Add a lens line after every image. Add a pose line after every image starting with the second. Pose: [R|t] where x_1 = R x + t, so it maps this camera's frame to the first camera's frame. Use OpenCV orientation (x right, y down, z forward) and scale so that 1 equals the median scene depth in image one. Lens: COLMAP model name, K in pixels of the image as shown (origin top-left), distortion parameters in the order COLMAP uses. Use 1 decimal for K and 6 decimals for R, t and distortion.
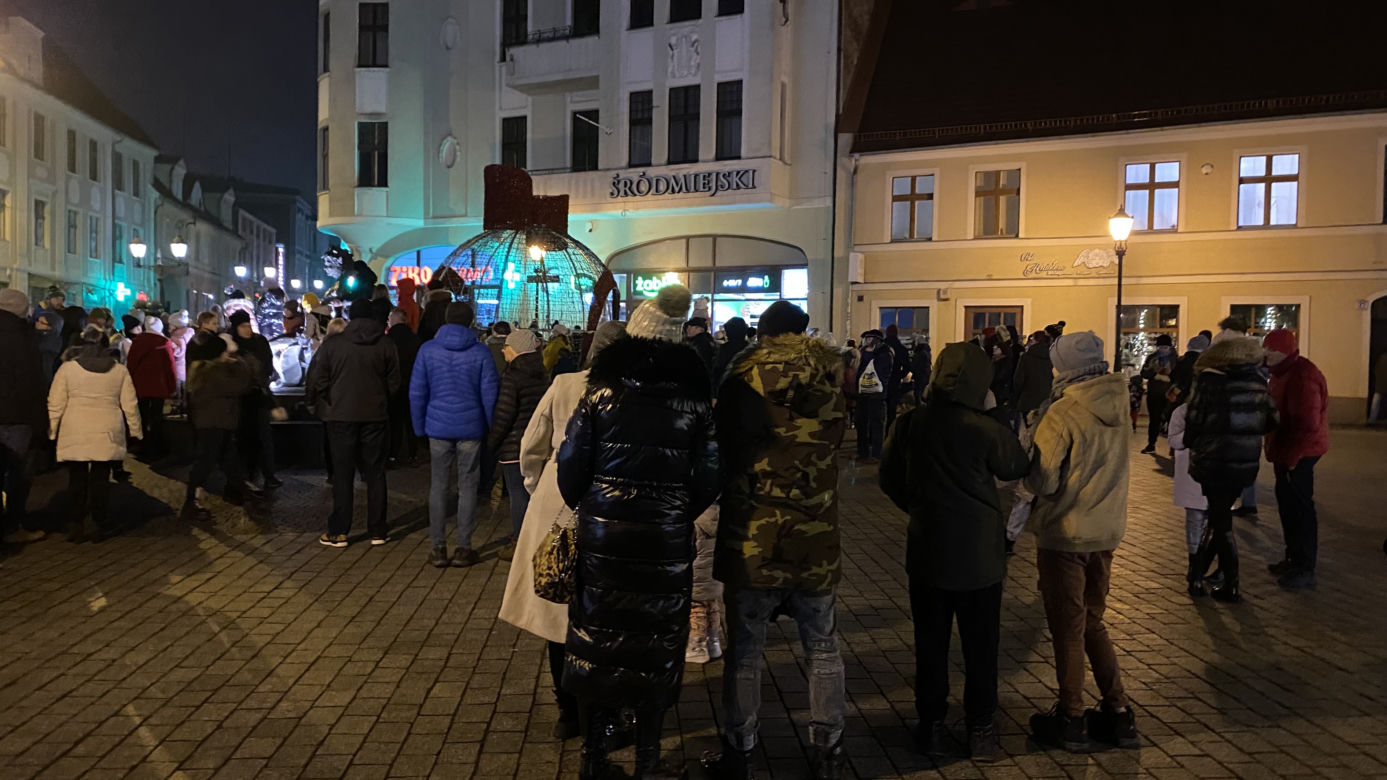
lens RADIAL K [[1049.4, 0, 697.2], [0, 1049.4, 383.1], [0, 0, 1]] dist [0.137743, -0.243929]
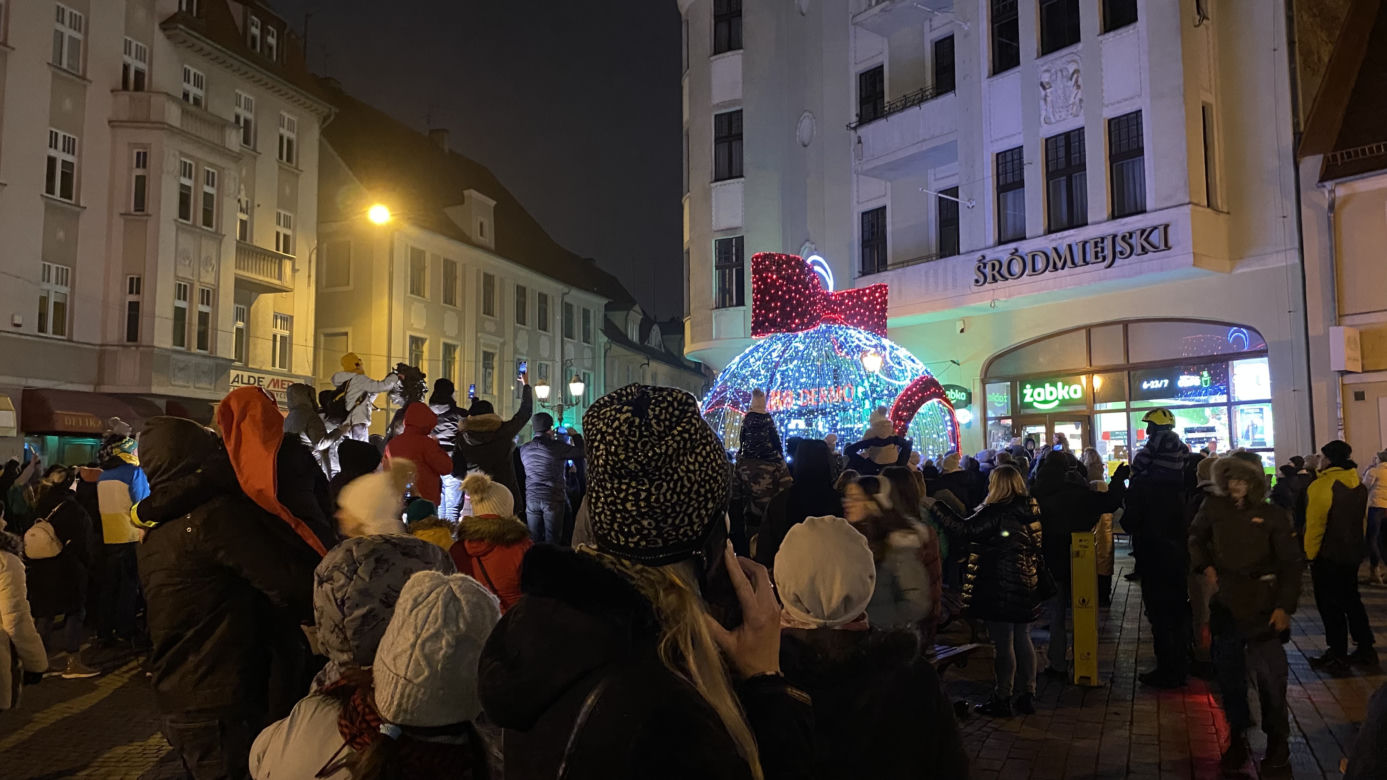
lens RADIAL K [[1046.7, 0, 693.5], [0, 1046.7, 390.0], [0, 0, 1]] dist [0.000889, -0.013872]
pose [[0.884637, -0.062031, -0.462135, 0.086193], [0.011025, 0.993617, -0.112265, -0.015138], [0.466149, 0.094218, 0.879675, 0.230251]]
